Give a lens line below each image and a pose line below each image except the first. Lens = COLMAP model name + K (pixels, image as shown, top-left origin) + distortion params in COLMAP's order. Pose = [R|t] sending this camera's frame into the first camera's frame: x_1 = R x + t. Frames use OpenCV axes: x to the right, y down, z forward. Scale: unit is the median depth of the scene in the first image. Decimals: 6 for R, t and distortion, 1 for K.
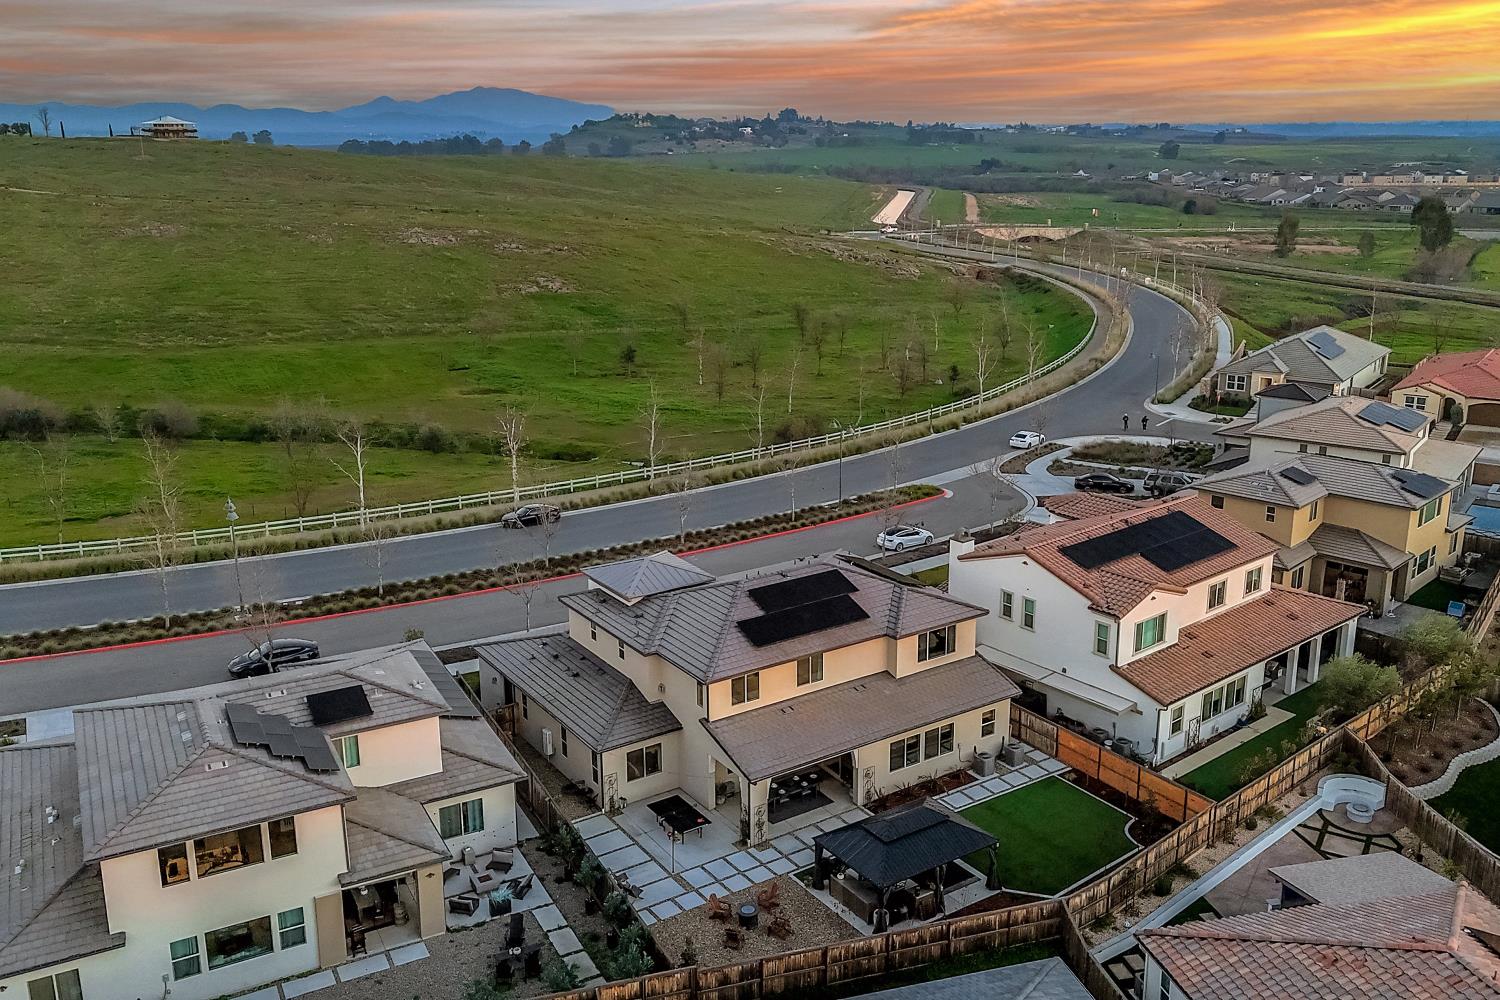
lens RADIAL K [[1308.8, 0, 757.5], [0, 1308.8, 507.7], [0, 0, 1]] dist [0.077593, -0.075960]
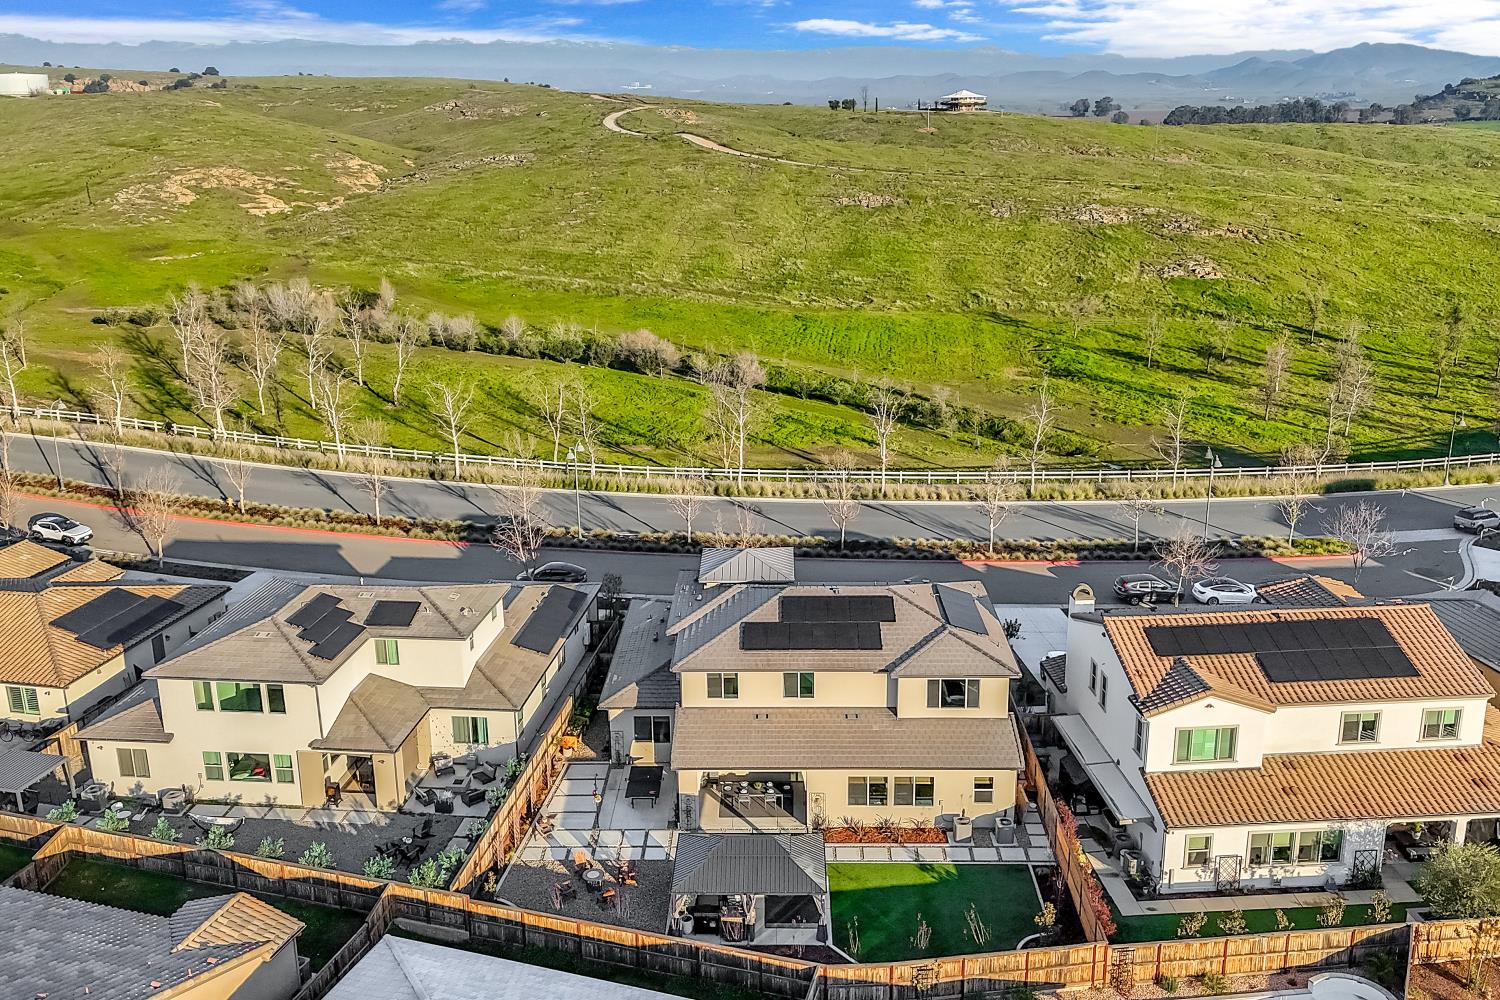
lens RADIAL K [[1308.8, 0, 754.5], [0, 1308.8, 500.3], [0, 0, 1]] dist [0.077593, -0.075960]
pose [[0.816464, 0.165464, -0.553180, 0.513736], [-0.154058, 0.985755, 0.067473, -0.075395], [0.556464, 0.030133, 0.830325, 0.121386]]
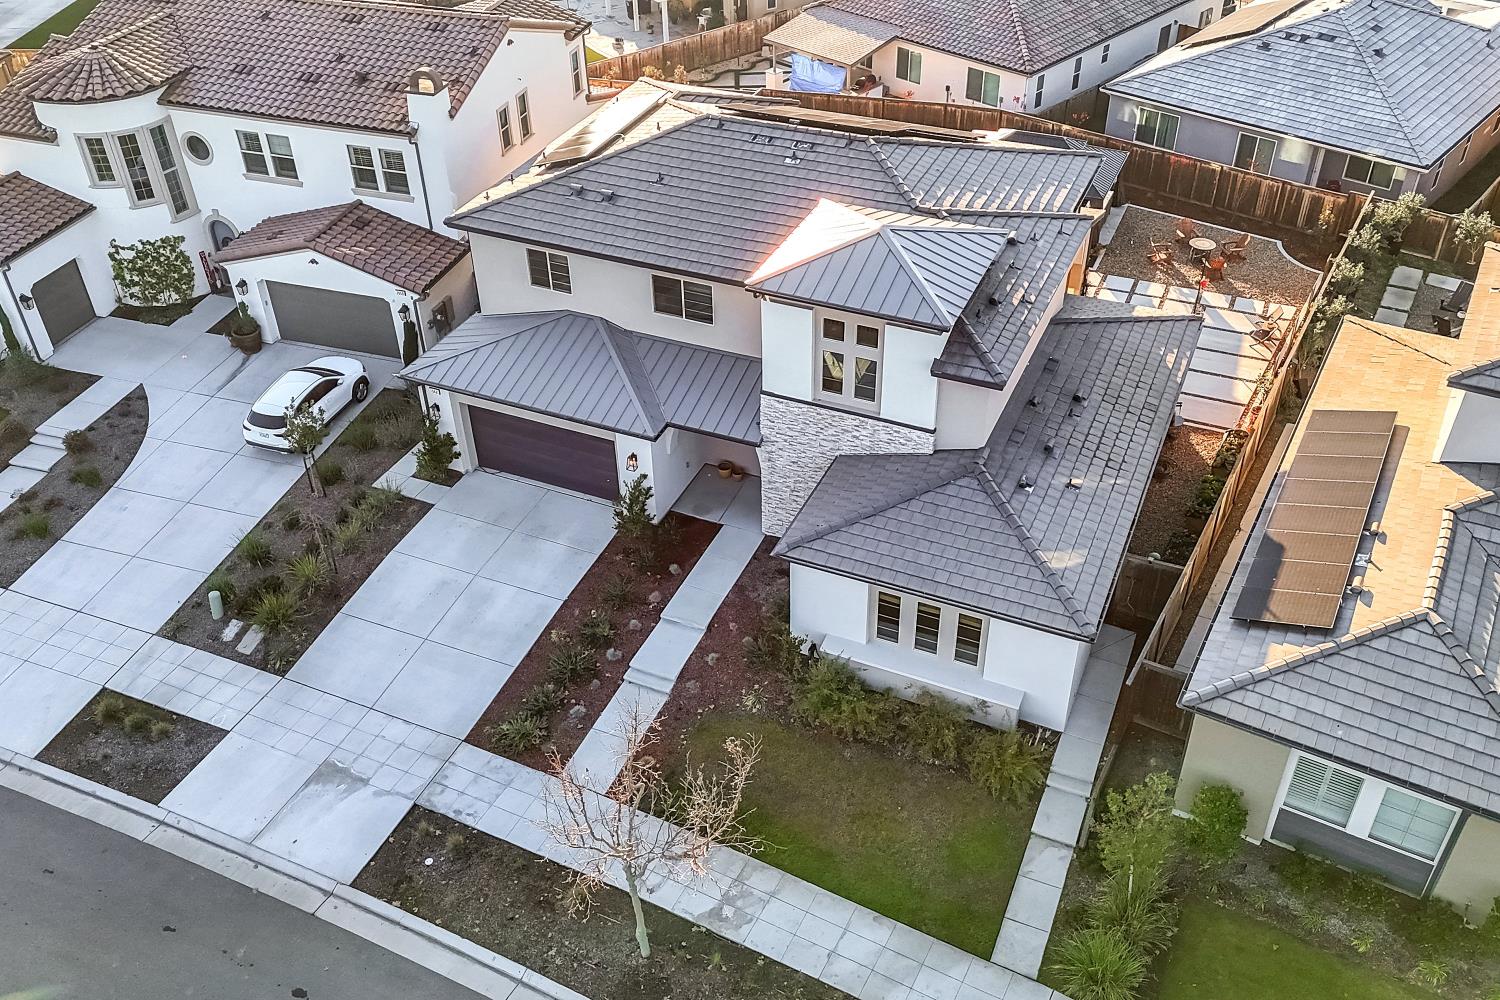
lens RADIAL K [[1308.8, 0, 754.3], [0, 1308.8, 494.3], [0, 0, 1]] dist [0.077593, -0.075960]
pose [[-0.532565, -0.500780, 0.682345, -0.447252], [0.253121, 0.675053, 0.692988, -0.243519], [-0.807654, 0.541777, -0.232751, 1.233511]]
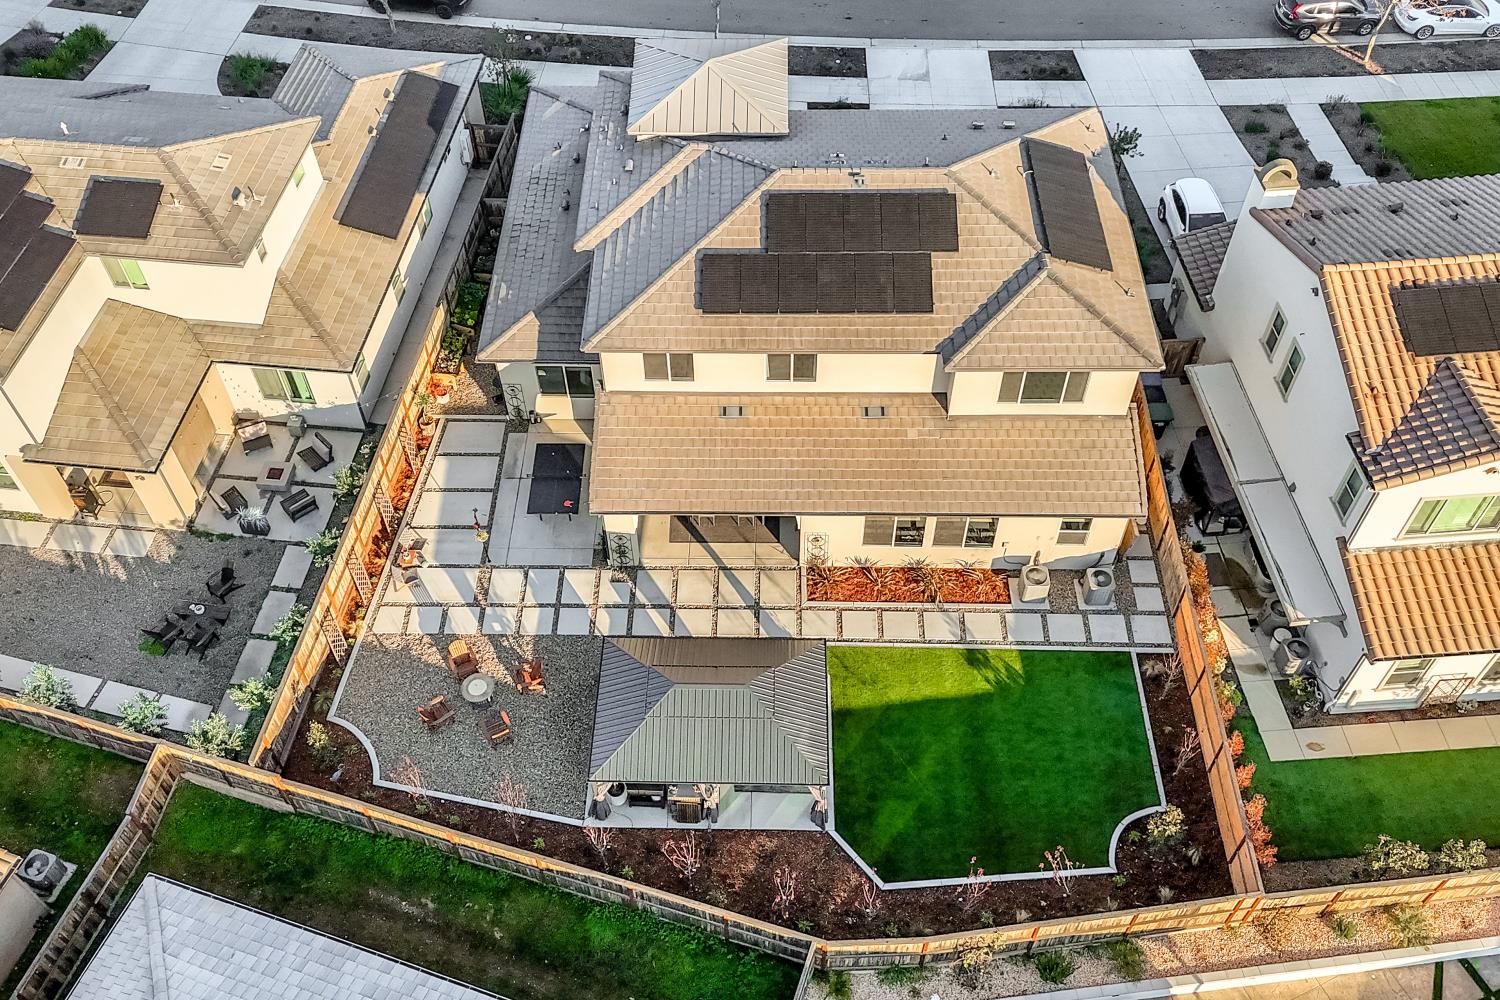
lens RADIAL K [[1308.8, 0, 731.3], [0, 1308.8, 478.2], [0, 0, 1]] dist [0.077593, -0.075960]
pose [[0.814466, 0.443333, -0.374302, 0.256486], [-0.148144, 0.782626, 0.604608, -0.193318], [0.560980, -0.436982, 0.703099, 0.483192]]
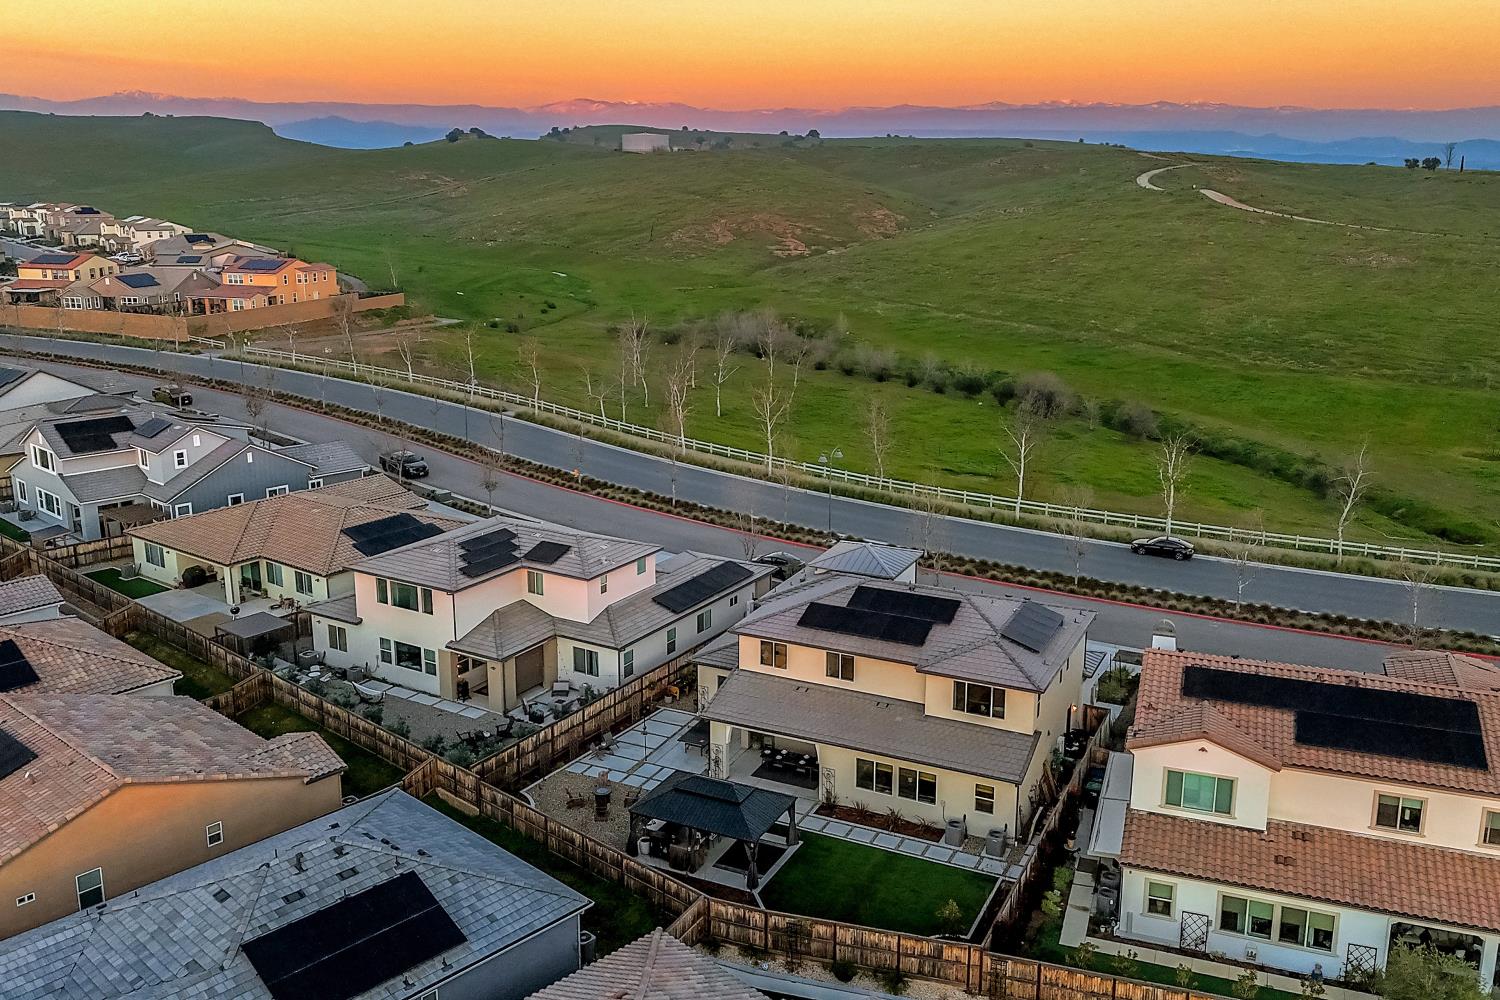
lens RADIAL K [[1308.8, 0, 752.3], [0, 1308.8, 494.1], [0, 0, 1]] dist [0.077593, -0.075960]
pose [[0.500997, 0.219707, -0.837097, 0.800103], [-0.248201, 0.963085, 0.104227, -0.095342], [0.829095, 0.155551, 0.537034, 0.326740]]
